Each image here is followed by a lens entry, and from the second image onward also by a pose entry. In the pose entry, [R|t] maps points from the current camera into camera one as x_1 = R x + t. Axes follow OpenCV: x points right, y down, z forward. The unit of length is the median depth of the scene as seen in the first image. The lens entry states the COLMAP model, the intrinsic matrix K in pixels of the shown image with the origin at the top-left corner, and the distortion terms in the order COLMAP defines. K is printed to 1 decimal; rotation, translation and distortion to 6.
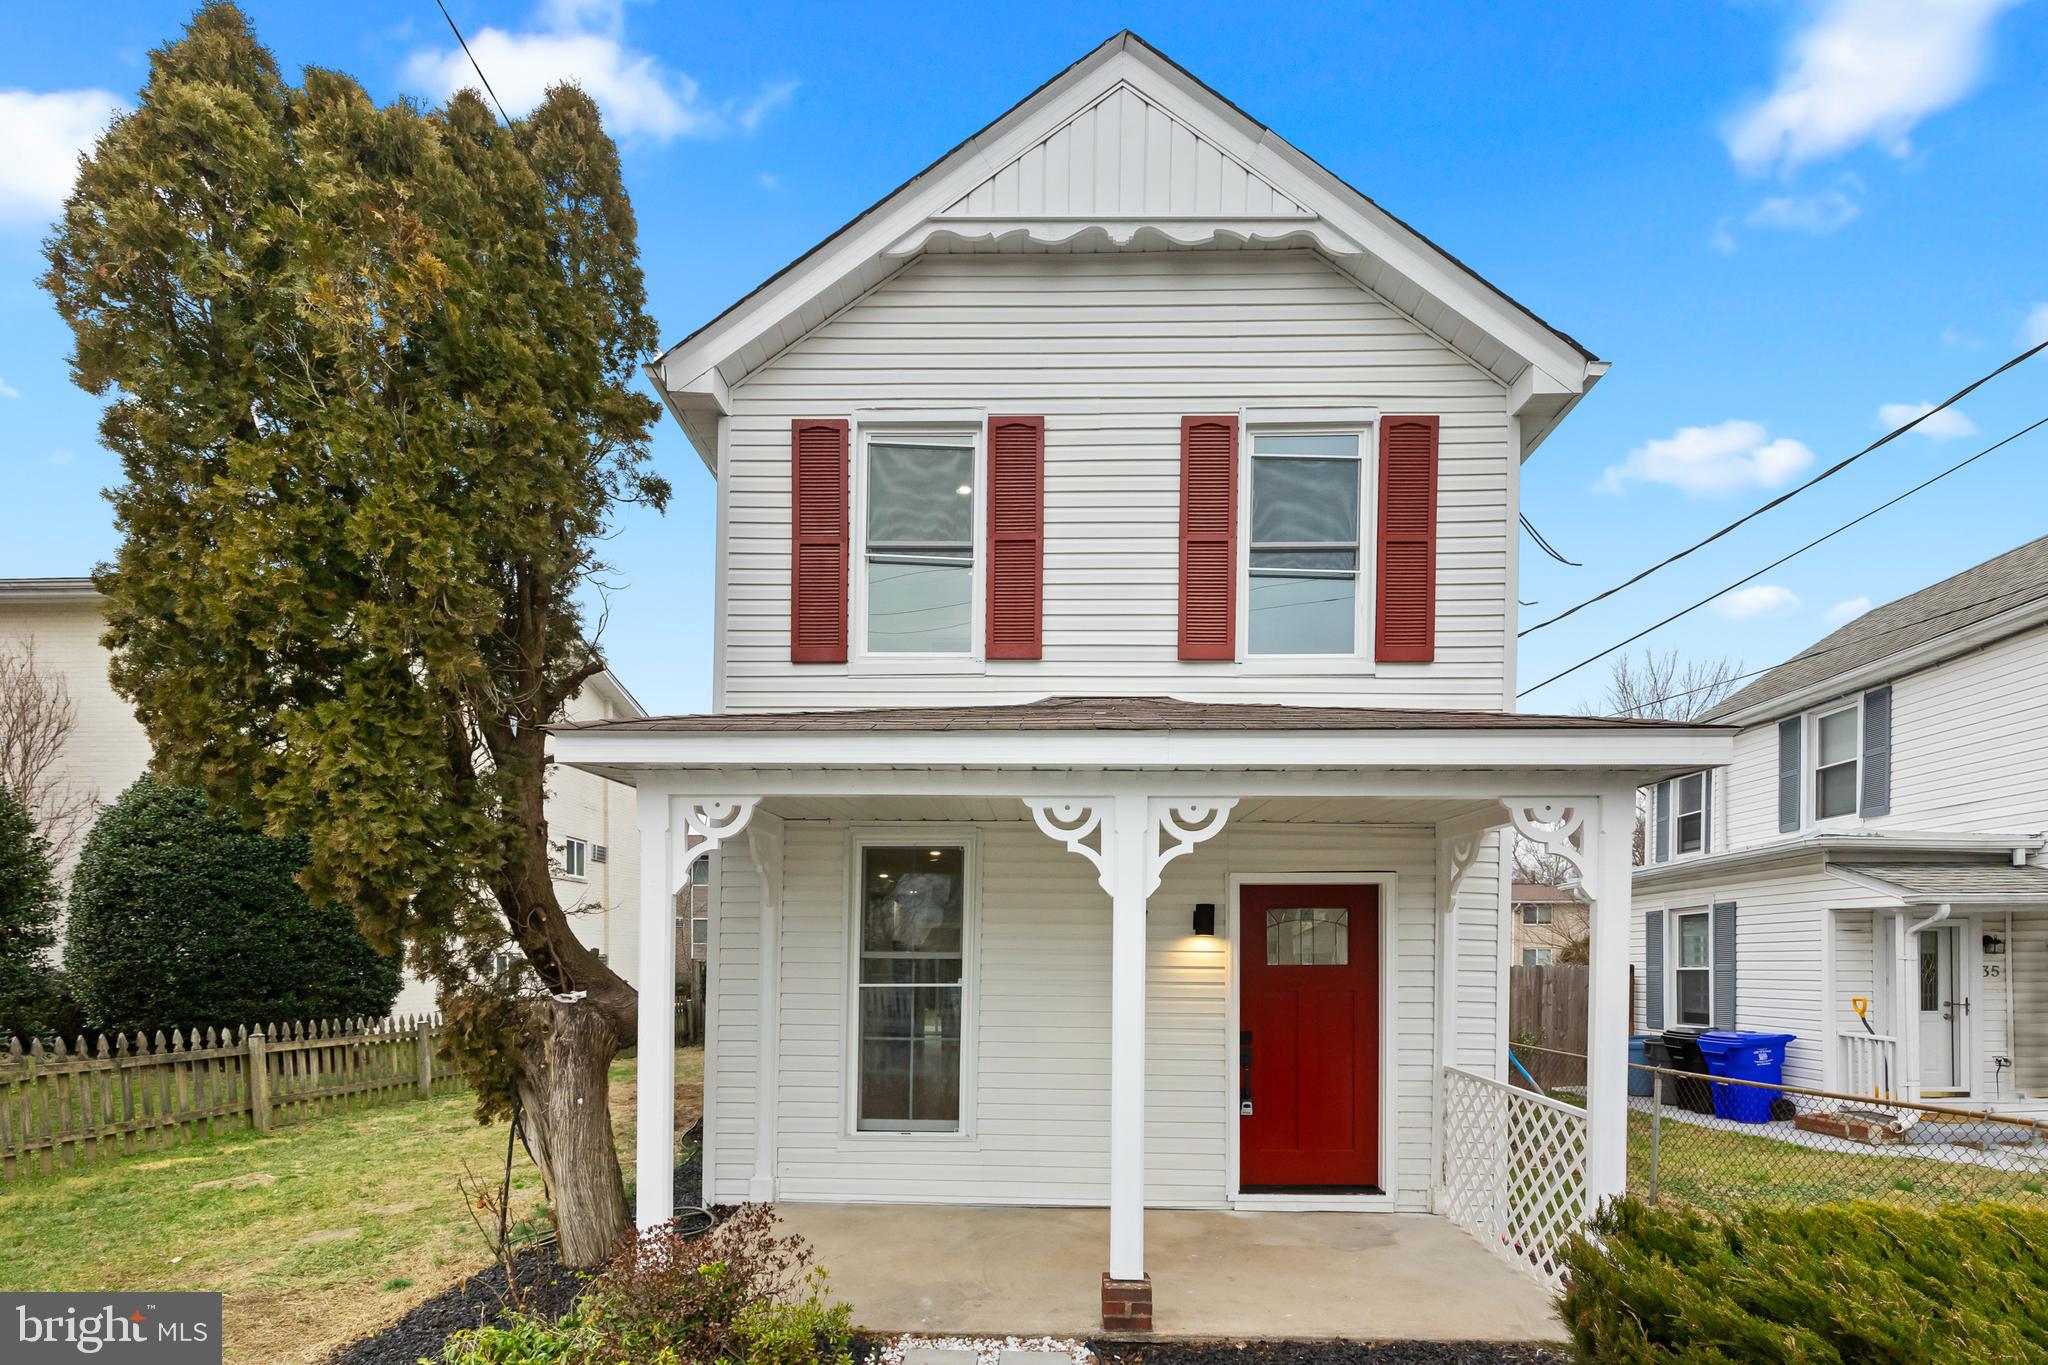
lens RADIAL K [[858.7, 0, 1014.1], [0, 858.7, 967.8], [0, 0, 1]] dist [0.003117, -0.000426]
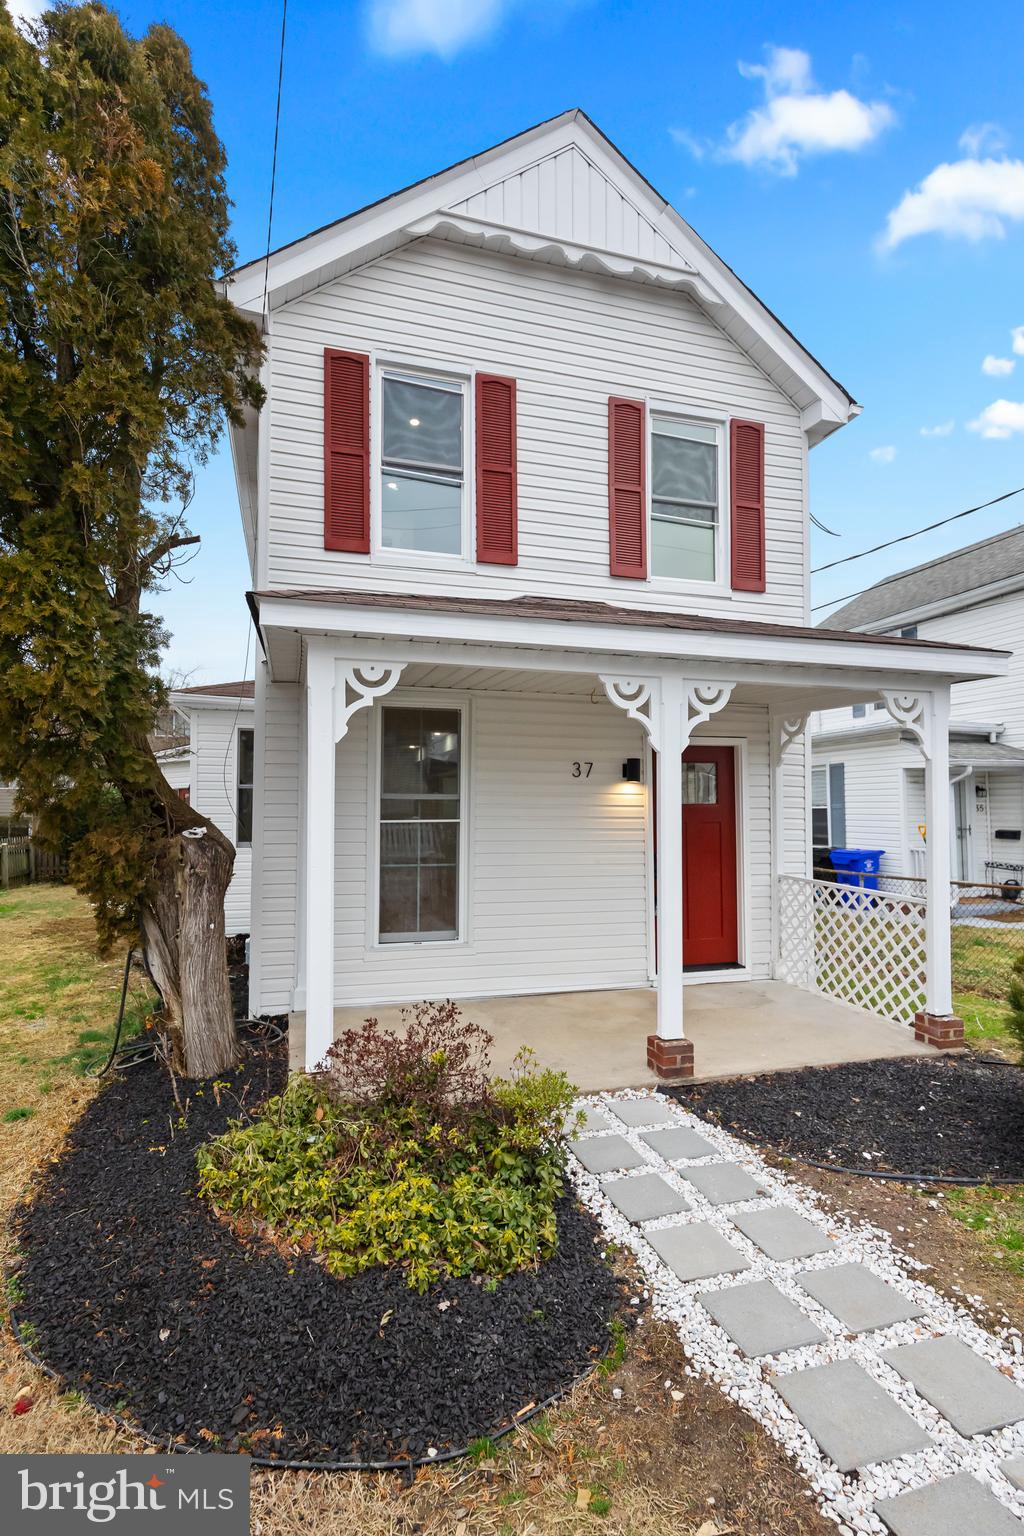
lens RADIAL K [[700.8, 0, 465.1], [0, 700.8, 789.4], [0, 0, 1]] dist [0.008750, -0.002883]
pose [[0.959471, 0.003278, 0.281787, -0.334798], [0.005030, 0.999574, -0.028755, 0.004526], [-0.281761, 0.029007, 0.959046, 0.025862]]
